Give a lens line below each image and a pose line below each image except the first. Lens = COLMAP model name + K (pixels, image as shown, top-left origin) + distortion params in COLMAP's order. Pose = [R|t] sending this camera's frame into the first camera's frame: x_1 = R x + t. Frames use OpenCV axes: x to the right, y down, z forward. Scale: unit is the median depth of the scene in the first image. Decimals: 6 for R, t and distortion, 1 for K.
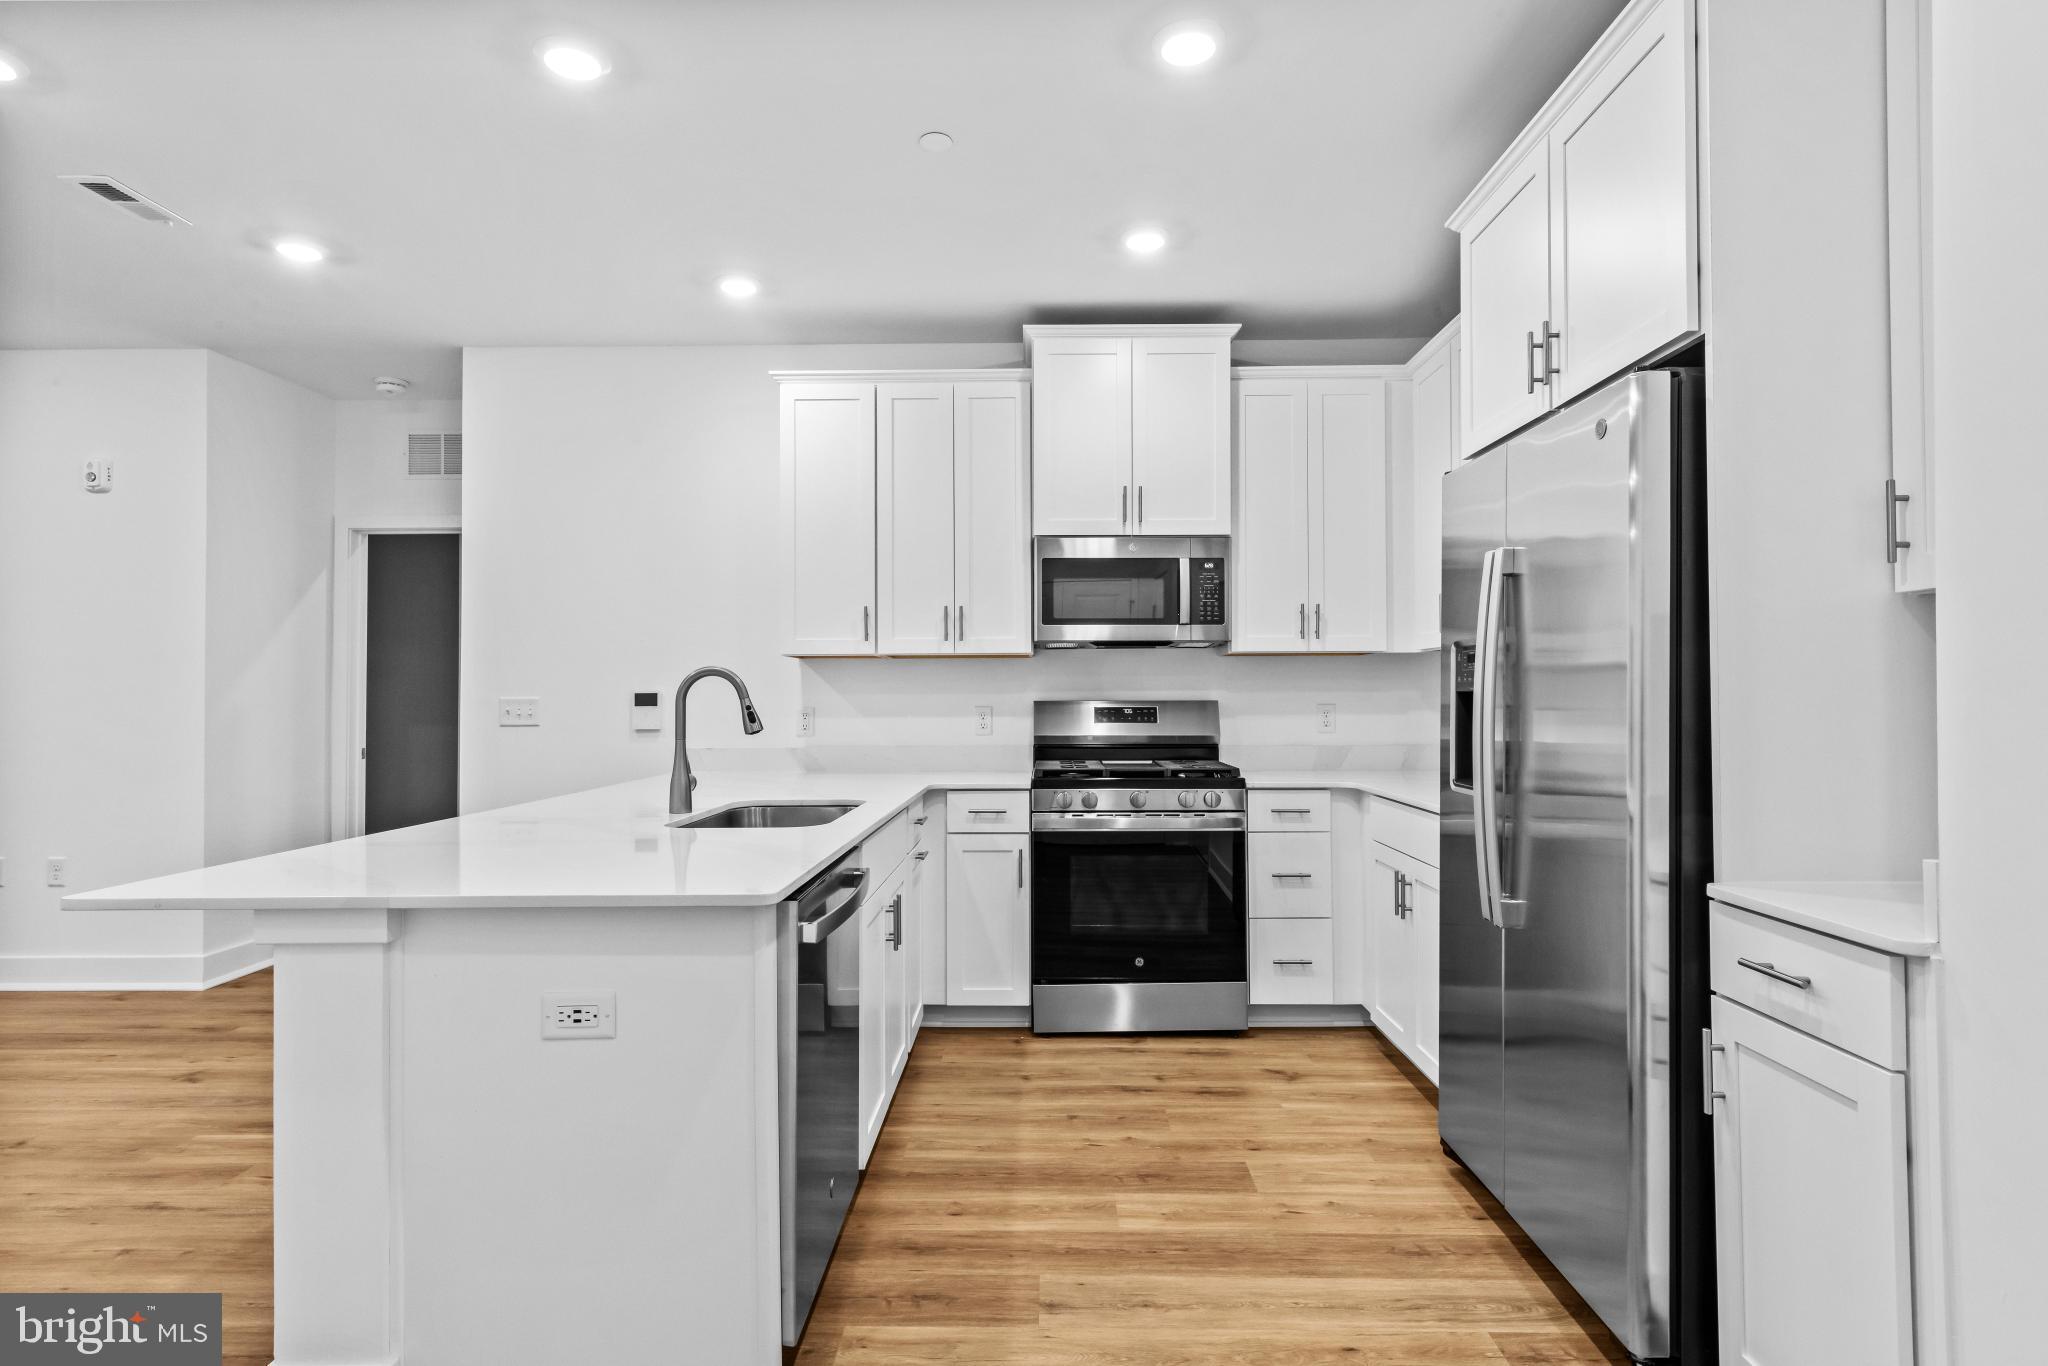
lens RADIAL K [[1057.6, 0, 1045.1], [0, 1057.6, 678.4], [0, 0, 1]] dist [-0.000327, 0.001711]
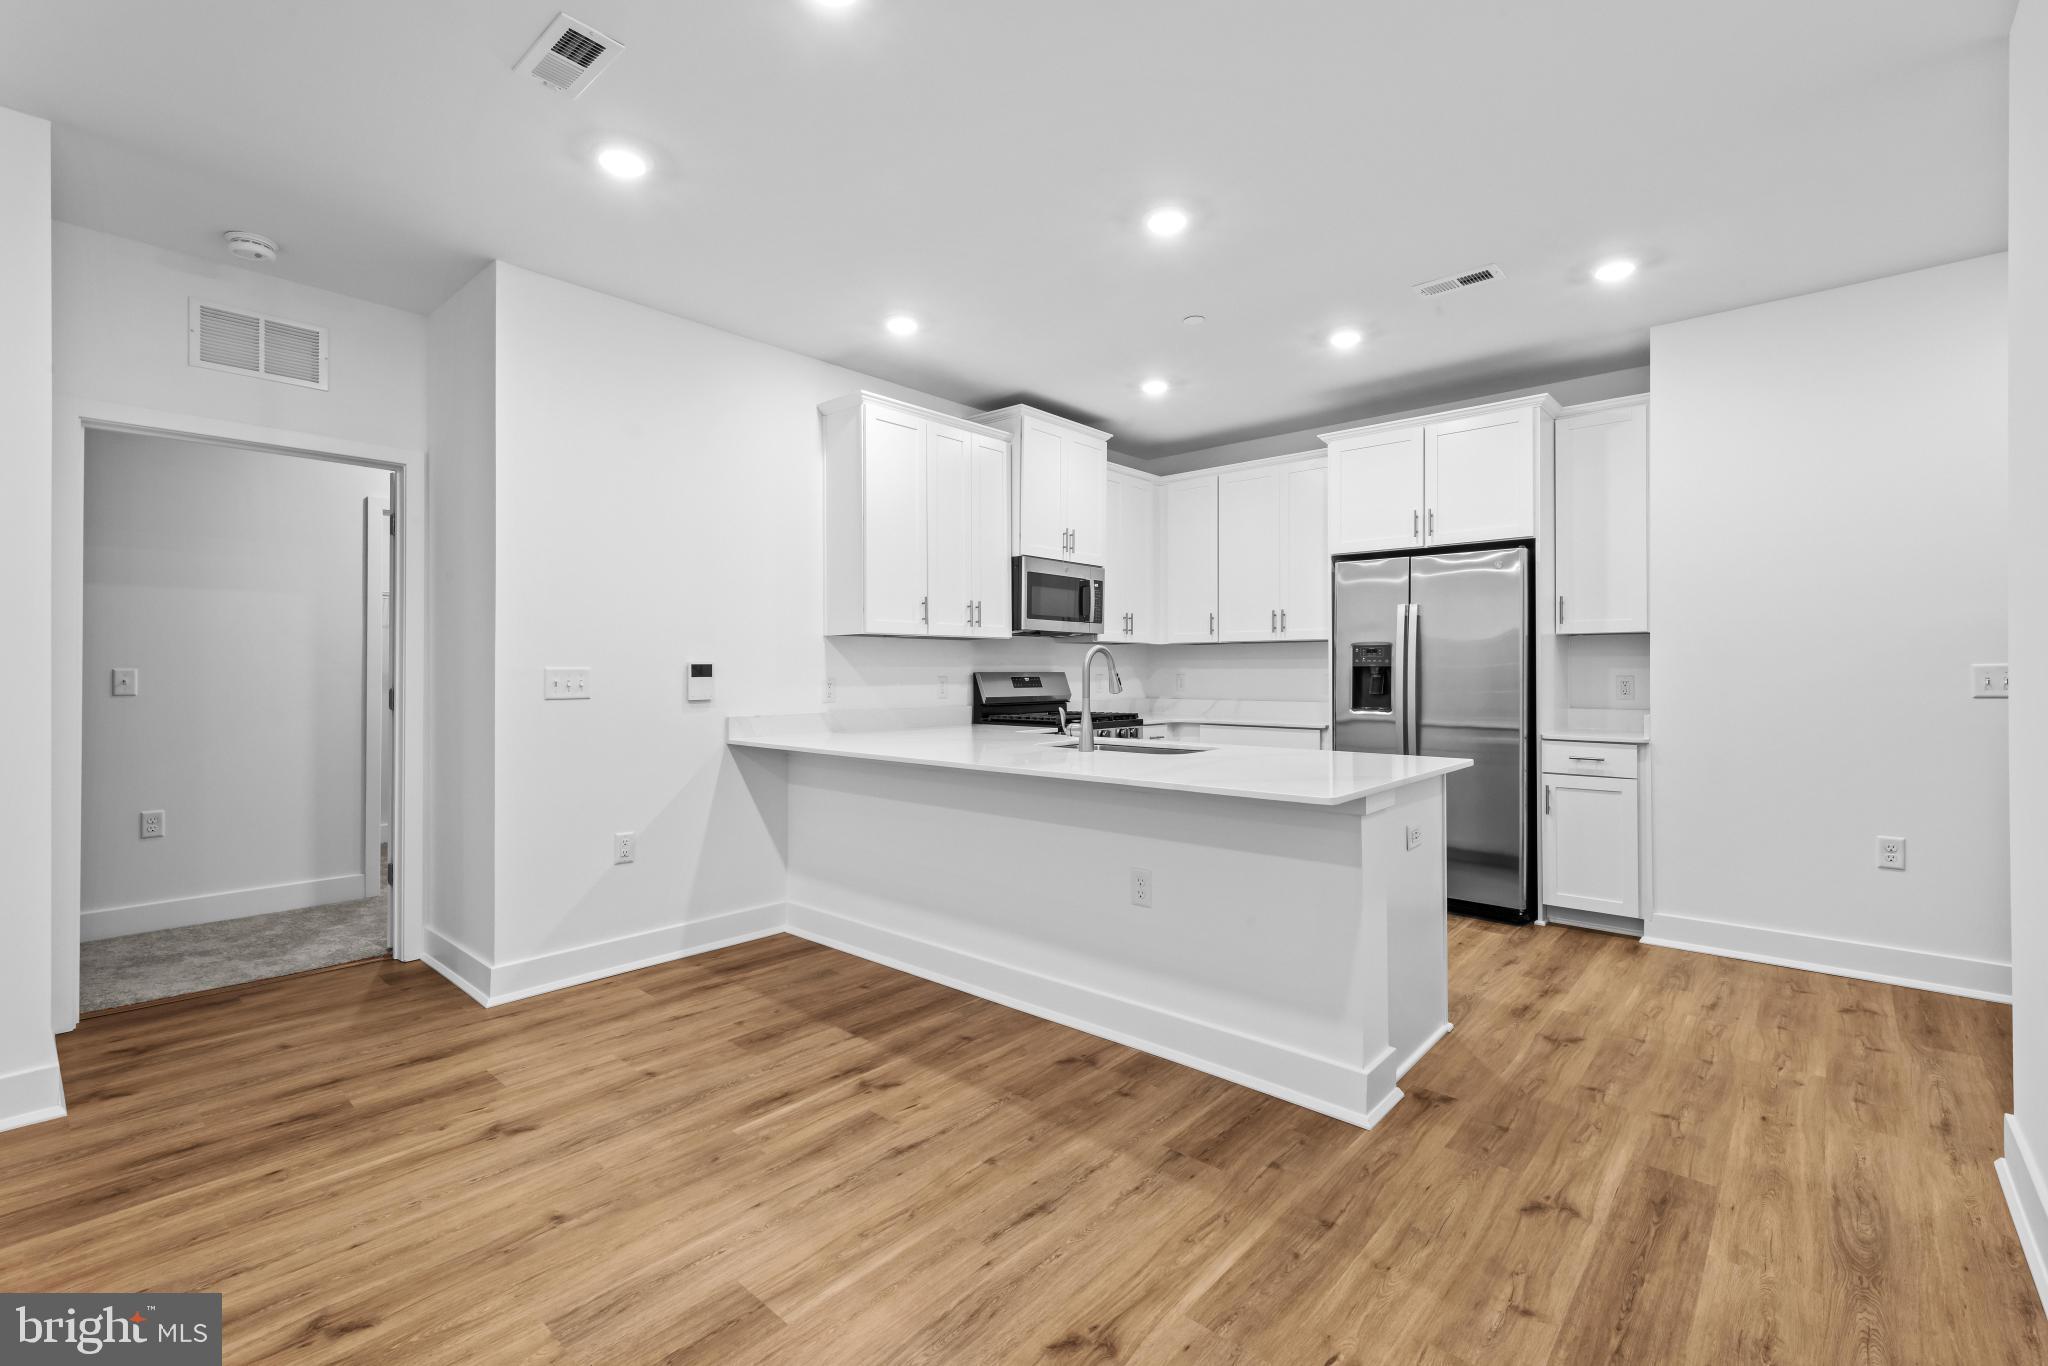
lens RADIAL K [[892.2, 0, 1037.8], [0, 892.2, 667.6], [0, 0, 1]] dist [0.007027, -0.001715]
pose [[0.649519, 0.005334, 0.760327, -0.957513], [-0.013200, 0.999904, 0.004261, 0.010944], [-0.760231, -0.012804, 0.649527, 0.220995]]
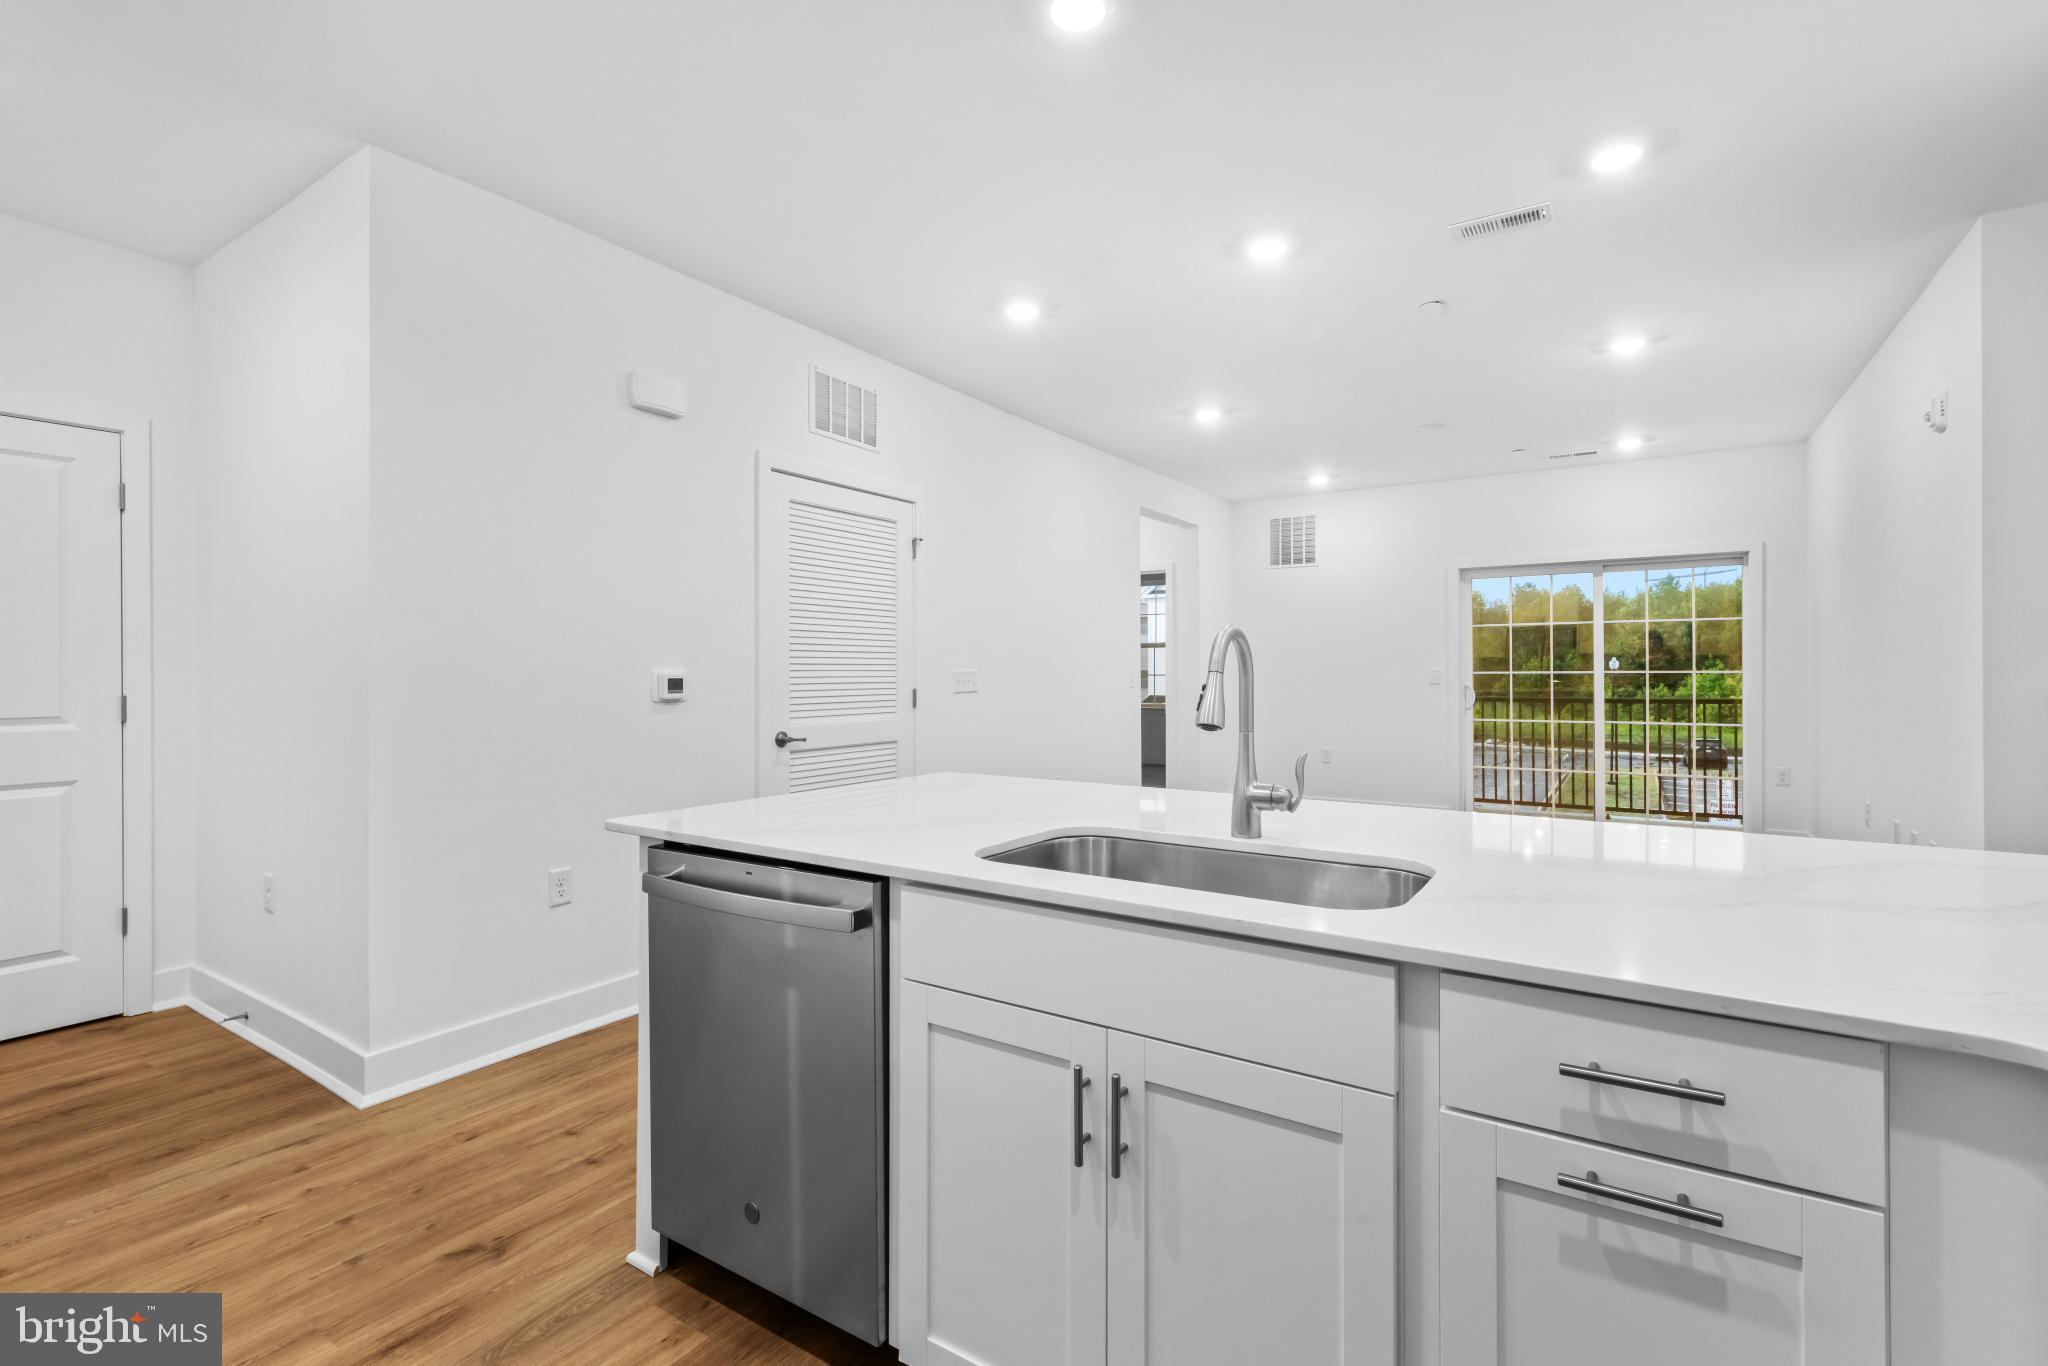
lens RADIAL K [[892.2, 0, 1024.3], [0, 892.2, 695.9], [0, 0, 1]] dist [0.007027, -0.001715]
pose [[-0.548466, 0.029679, -0.835646, 0.164553], [0.018686, 0.999555, 0.023235, 0.014776], [0.835964, -0.002871, -0.548777, 0.898856]]
